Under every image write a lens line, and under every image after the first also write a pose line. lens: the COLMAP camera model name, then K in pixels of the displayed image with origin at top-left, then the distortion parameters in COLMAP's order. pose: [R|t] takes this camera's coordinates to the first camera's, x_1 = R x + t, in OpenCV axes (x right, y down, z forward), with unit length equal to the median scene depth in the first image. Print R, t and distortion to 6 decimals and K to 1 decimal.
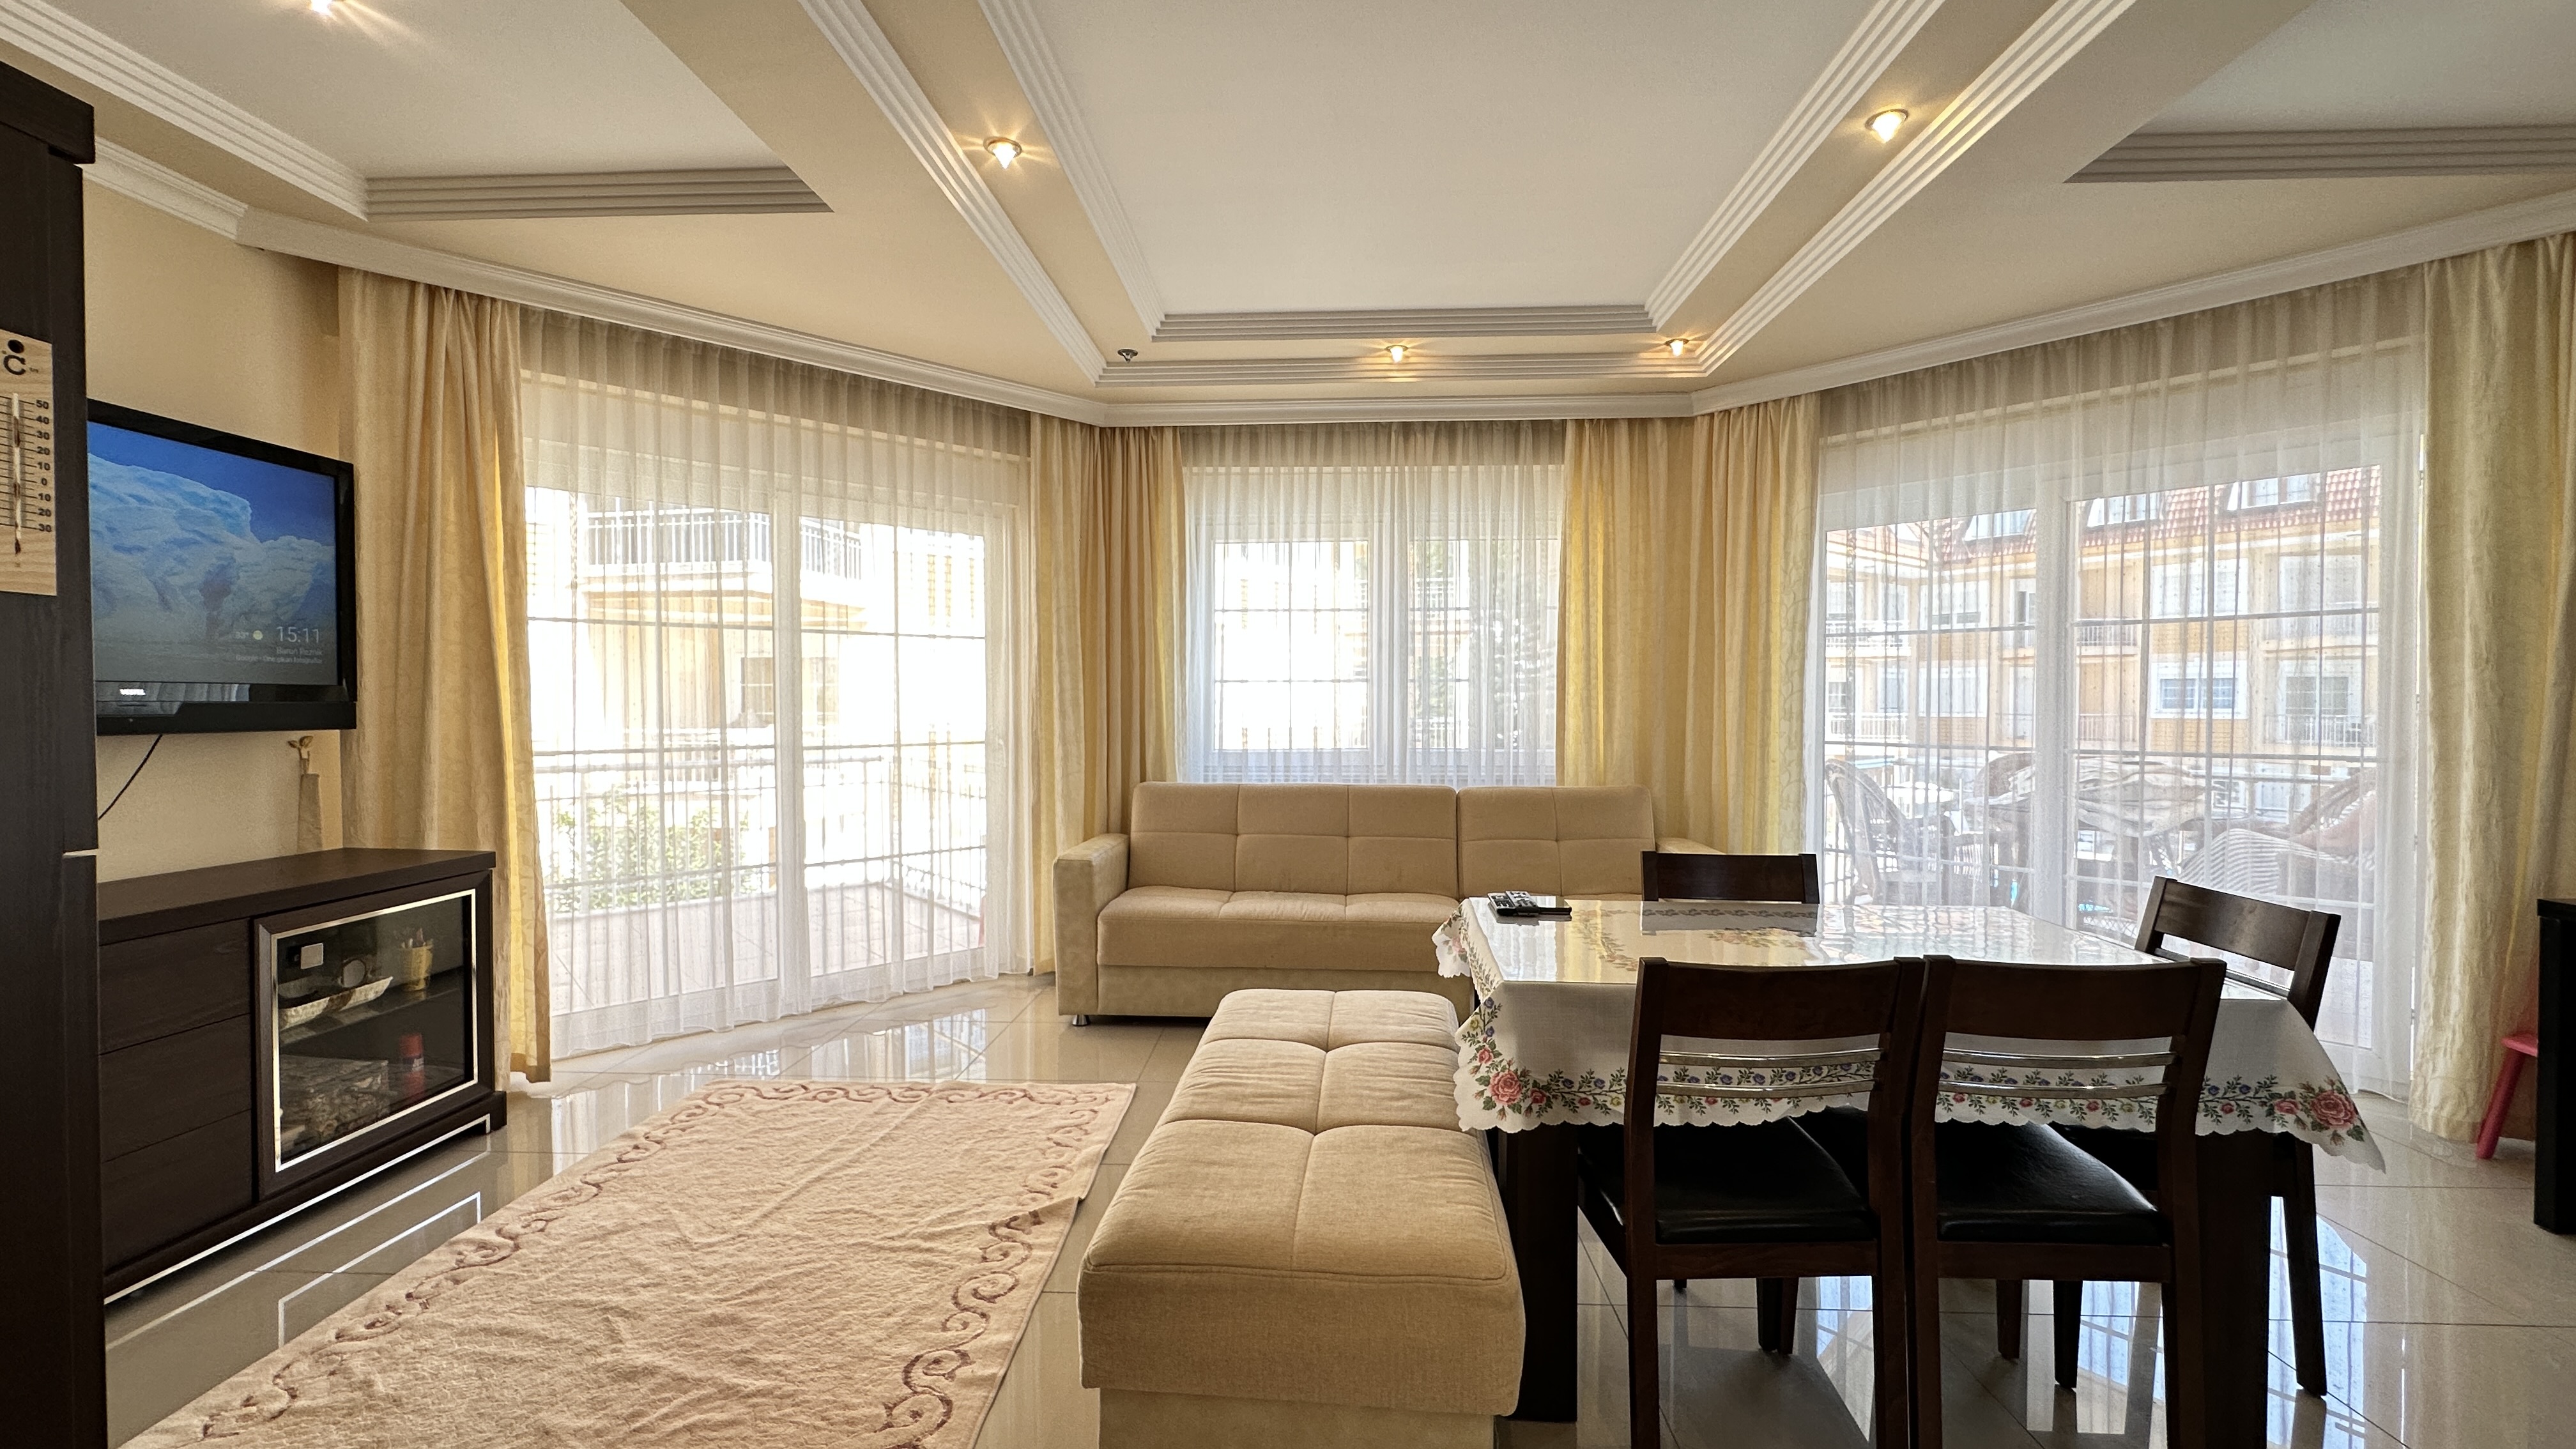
lens RADIAL K [[1031.1, 0, 1280.2], [0, 1031.1, 725.1], [0, 0, 1]] dist [-0.005210, 0.001384]
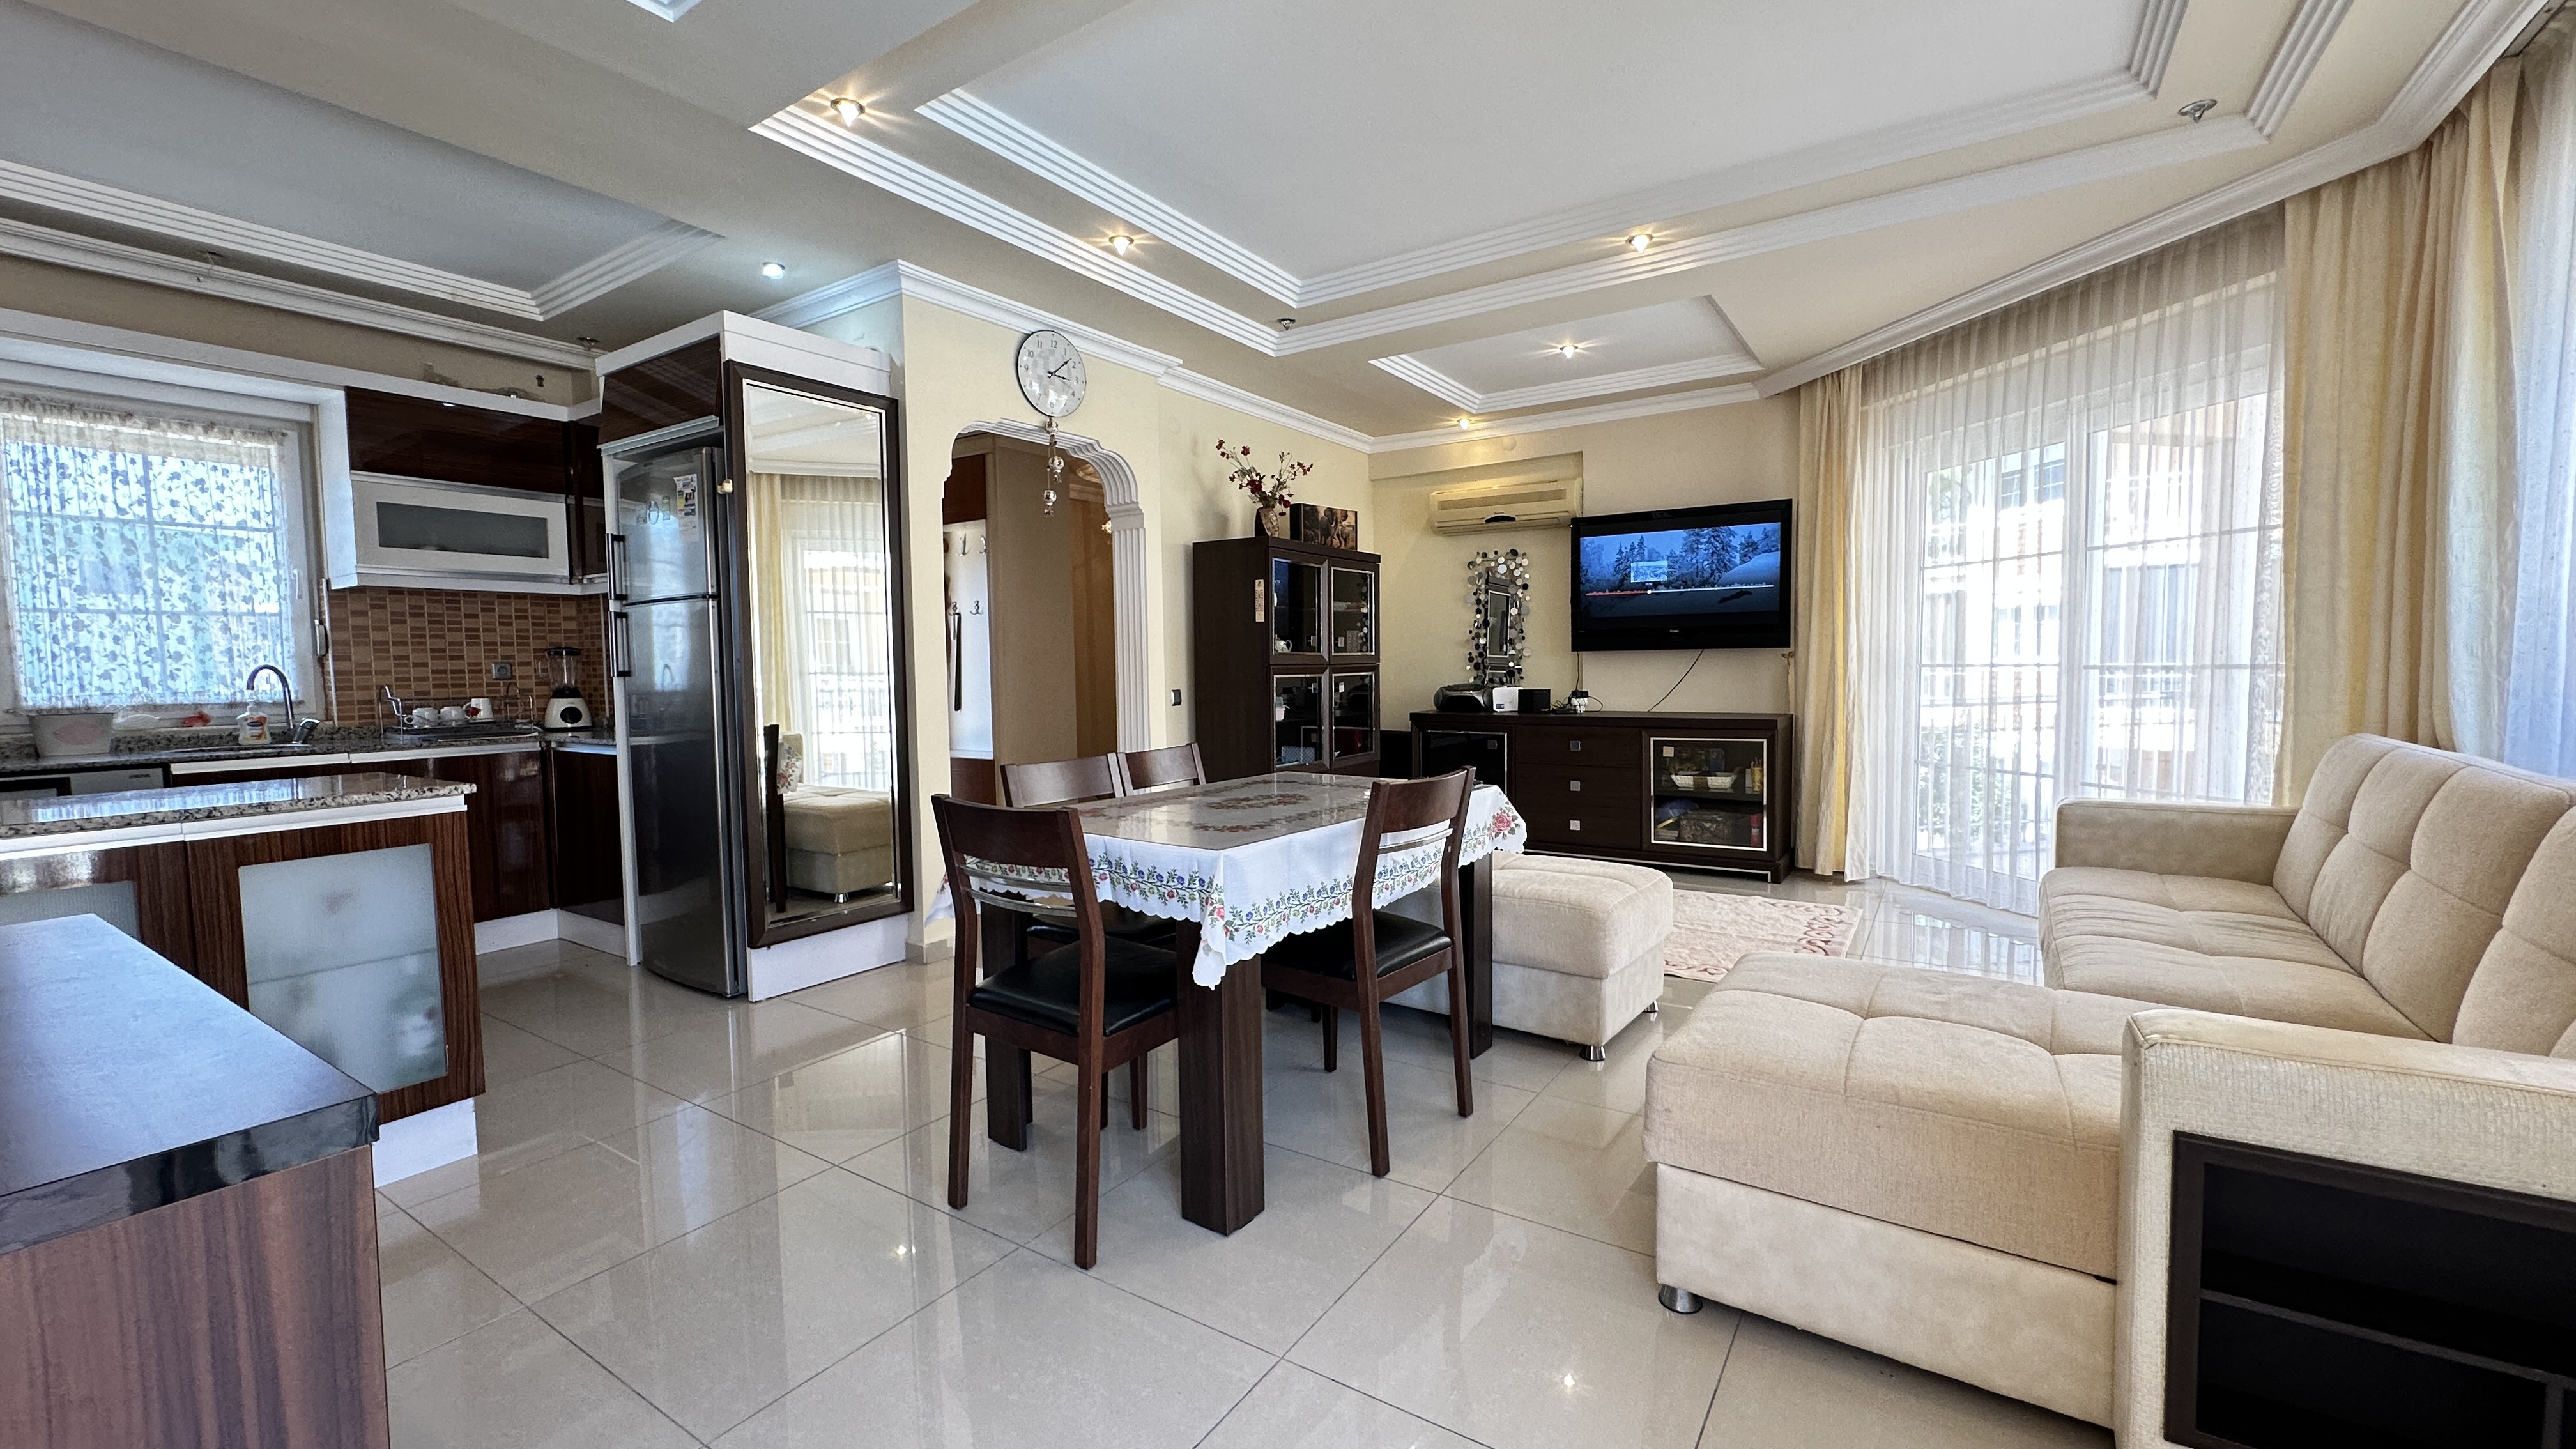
lens RADIAL K [[1031.1, 0, 1282.2], [0, 1031.1, 726.2], [0, 0, 1]] dist [-0.005210, 0.001384]
pose [[-0.514355, 0.059618, -0.855502, 0.819427], [-0.004576, 0.997376, 0.072256, 0.010686], [0.857565, 0.041080, -0.512732, 0.869127]]
